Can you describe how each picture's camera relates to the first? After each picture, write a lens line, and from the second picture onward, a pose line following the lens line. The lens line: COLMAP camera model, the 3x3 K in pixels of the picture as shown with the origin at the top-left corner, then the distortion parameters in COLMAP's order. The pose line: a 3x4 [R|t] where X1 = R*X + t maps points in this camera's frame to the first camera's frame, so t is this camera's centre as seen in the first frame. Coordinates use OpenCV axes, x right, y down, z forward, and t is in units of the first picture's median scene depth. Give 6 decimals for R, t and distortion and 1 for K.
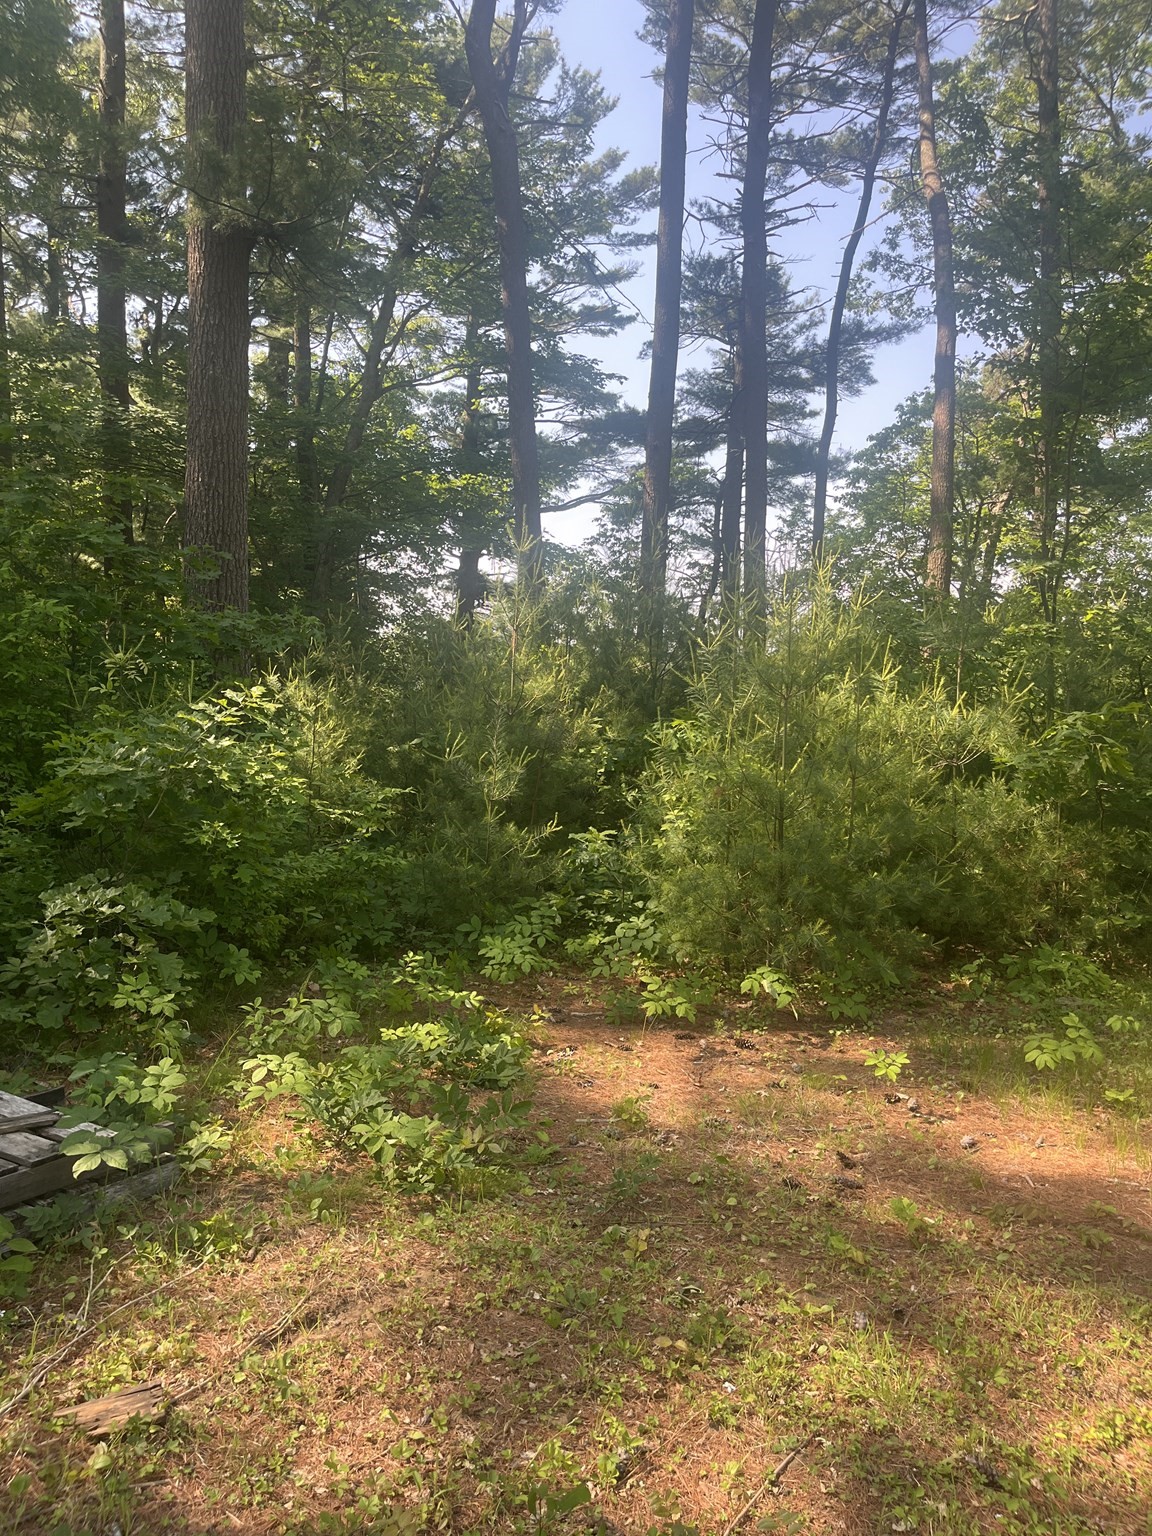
lens RADIAL K [[1159.3, 0, 635.3], [0, 1159.3, 768.4], [0, 0, 1]] dist [0.069917, -0.133634]
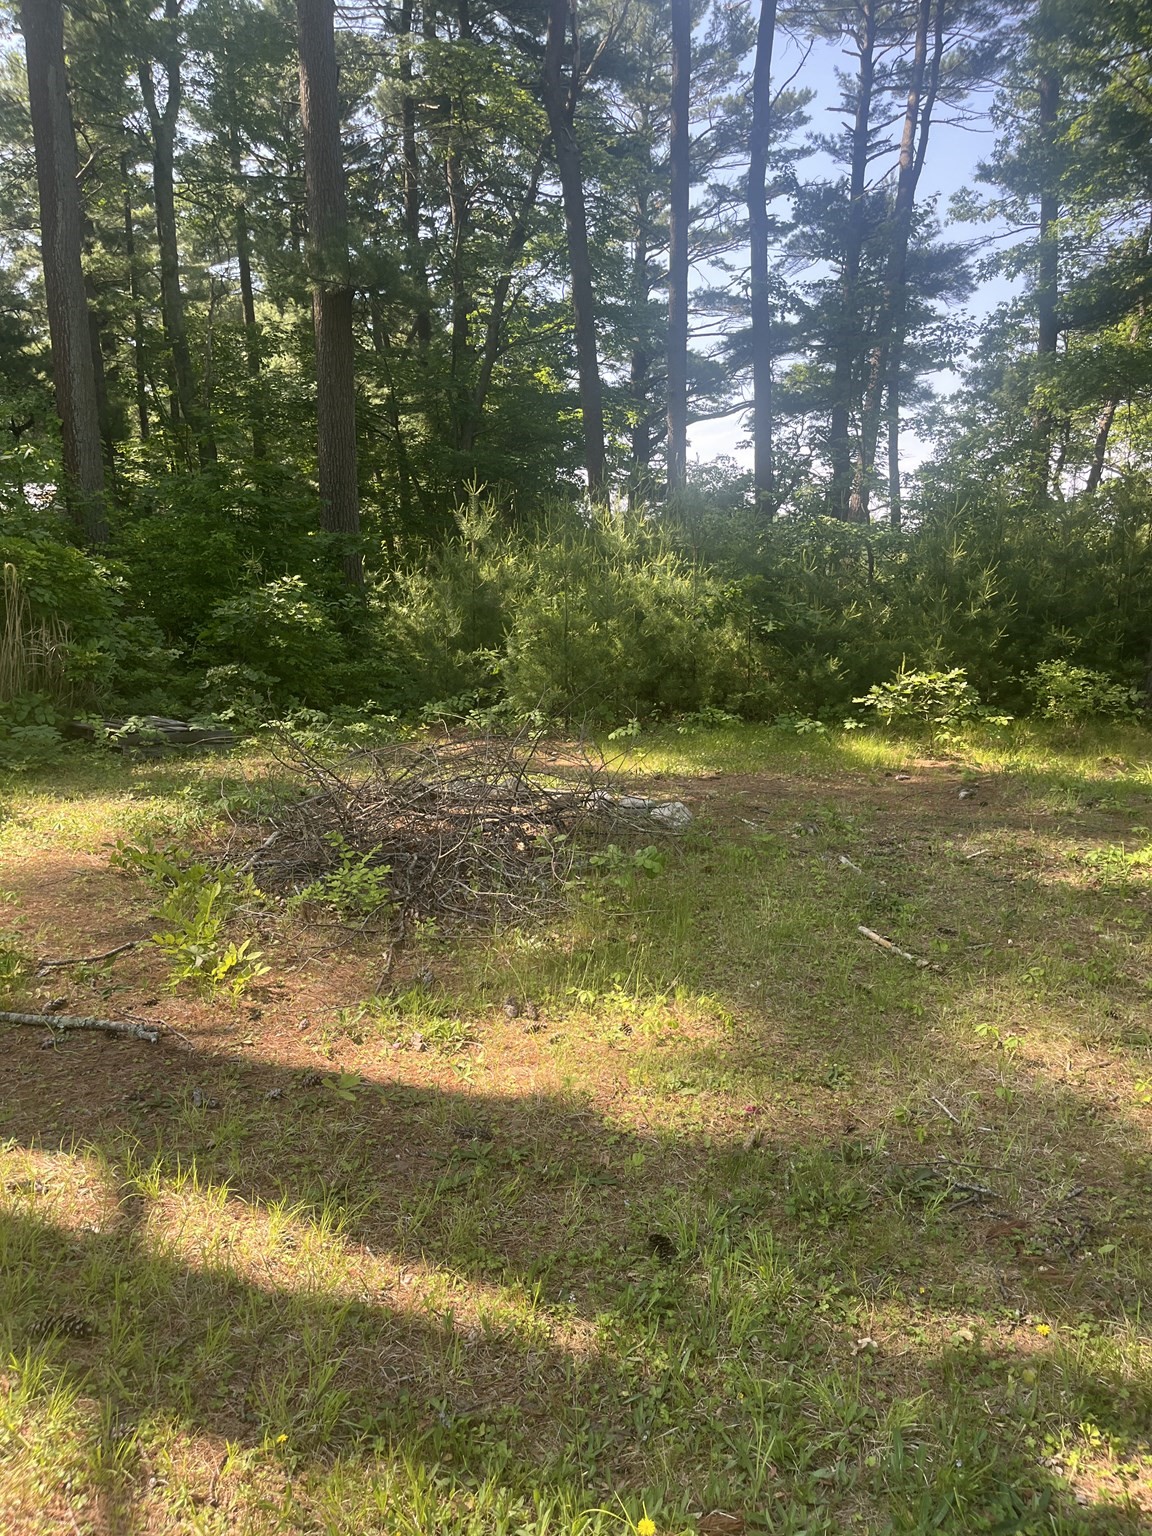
lens RADIAL K [[1159.3, 0, 635.3], [0, 1159.3, 768.4], [0, 0, 1]] dist [0.069917, -0.133634]
pose [[0.978059, 0.013869, -0.207864, 0.127866], [0.004797, 0.996018, 0.089028, 0.016768], [0.208271, -0.088072, 0.974098, -0.172707]]
